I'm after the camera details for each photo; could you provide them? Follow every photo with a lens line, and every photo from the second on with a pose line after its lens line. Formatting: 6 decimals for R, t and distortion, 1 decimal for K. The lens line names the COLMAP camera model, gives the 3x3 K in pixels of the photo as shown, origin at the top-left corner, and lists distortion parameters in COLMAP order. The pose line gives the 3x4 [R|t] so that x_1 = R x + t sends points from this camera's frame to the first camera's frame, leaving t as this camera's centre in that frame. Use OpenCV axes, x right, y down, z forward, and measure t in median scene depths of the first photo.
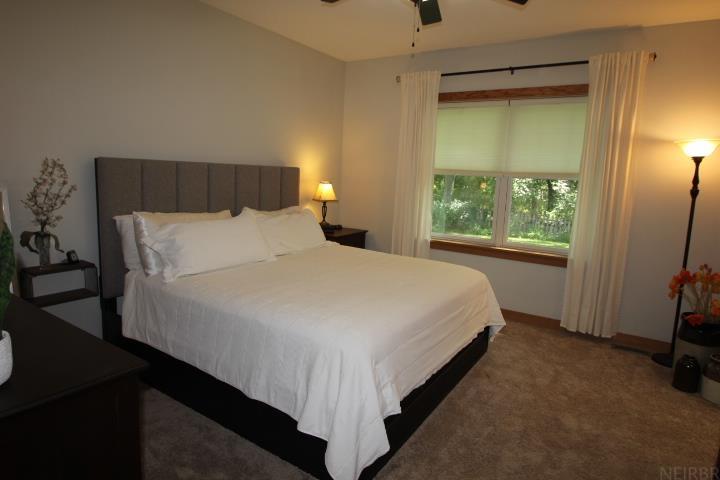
lens RADIAL K [[428.2, 0, 360.0], [0, 428.2, 240.0], [0, 0, 1]] dist [-0.002392, -0.000502]
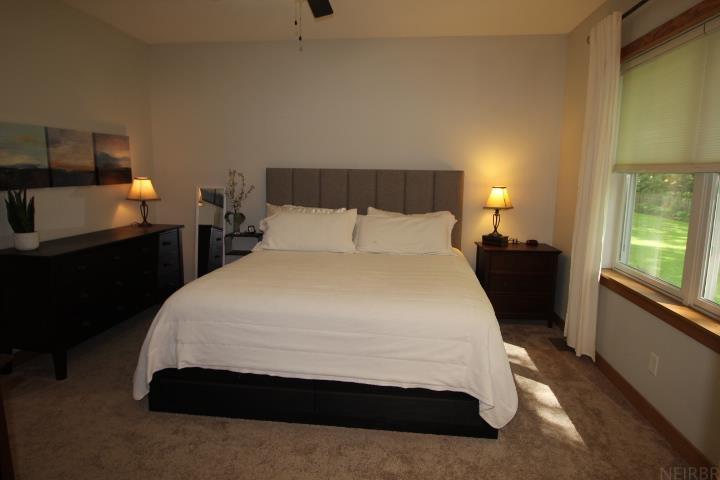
lens RADIAL K [[428.2, 0, 360.0], [0, 428.2, 240.0], [0, 0, 1]] dist [-0.002392, -0.000502]
pose [[0.453498, 0.103935, -0.885176, 0.773616], [-0.129979, 0.990271, 0.049683, -0.046774], [0.881728, 0.092523, 0.462596, 0.498396]]
